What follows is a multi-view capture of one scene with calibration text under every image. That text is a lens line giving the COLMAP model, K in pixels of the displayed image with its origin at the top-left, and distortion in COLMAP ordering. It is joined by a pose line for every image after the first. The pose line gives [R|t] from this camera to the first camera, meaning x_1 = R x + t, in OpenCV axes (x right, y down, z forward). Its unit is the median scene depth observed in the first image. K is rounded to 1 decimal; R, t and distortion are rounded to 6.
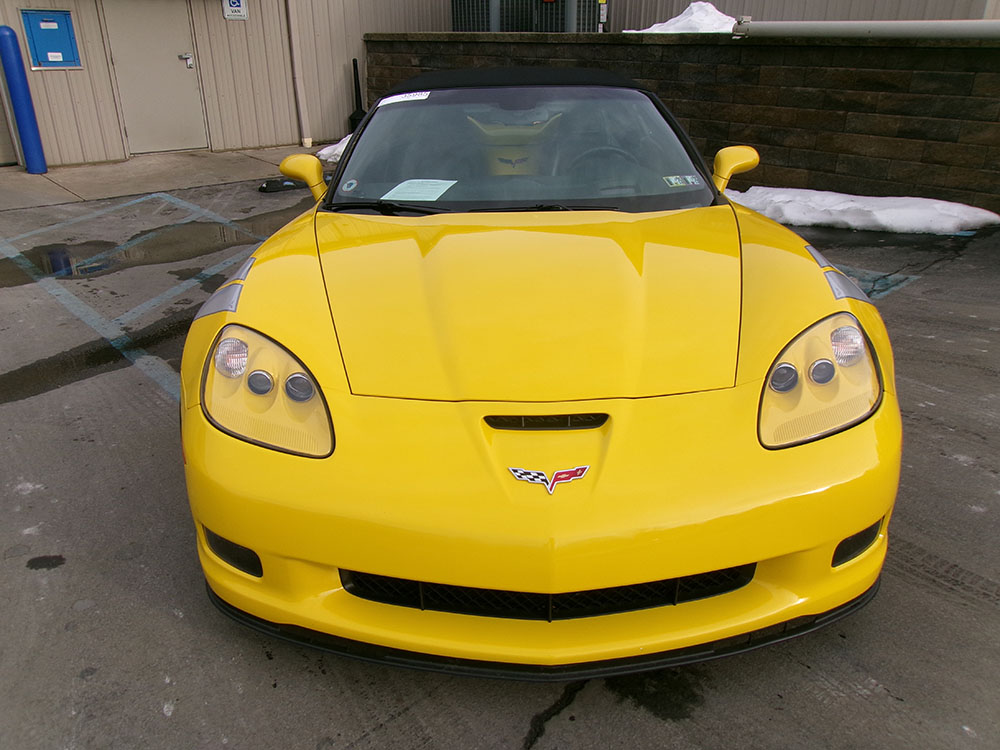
lens RADIAL K [[759.9, 0, 490.9], [0, 759.9, 371.8], [0, 0, 1]] dist [0.000097, 0.004056]
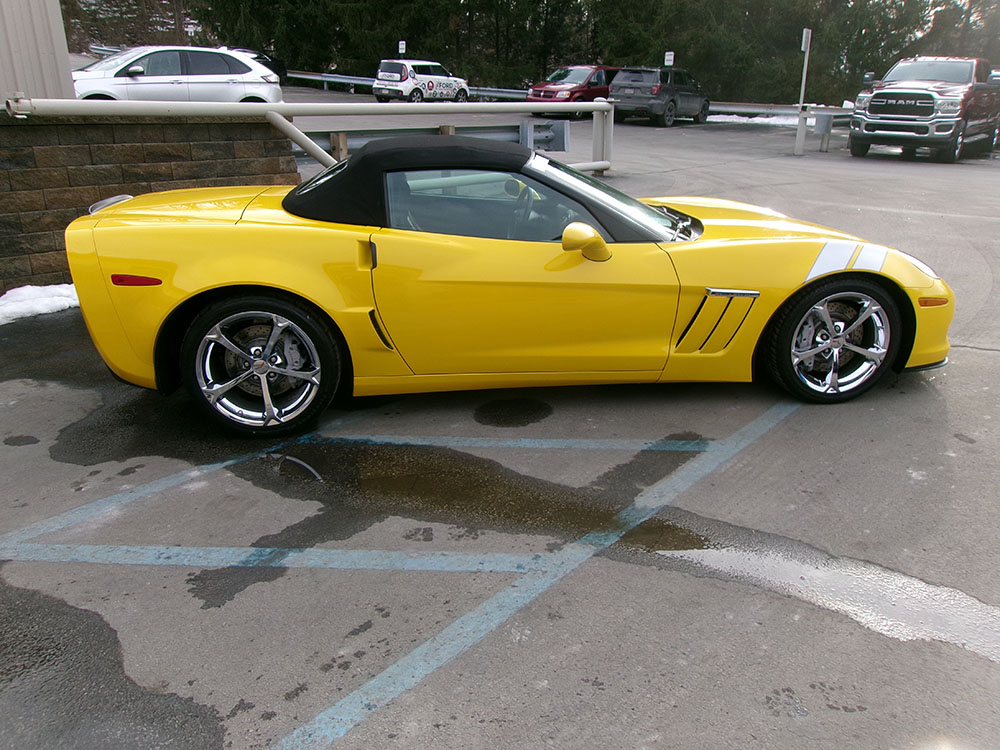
lens RADIAL K [[759.9, 0, 490.9], [0, 759.9, 371.8], [0, 0, 1]] dist [0.000097, 0.004056]
pose [[-0.103133, -0.320666, 0.941561, -0.766356], [0.405800, 0.850682, 0.334165, -0.312701], [-0.908124, 0.416549, 0.042393, 0.706894]]
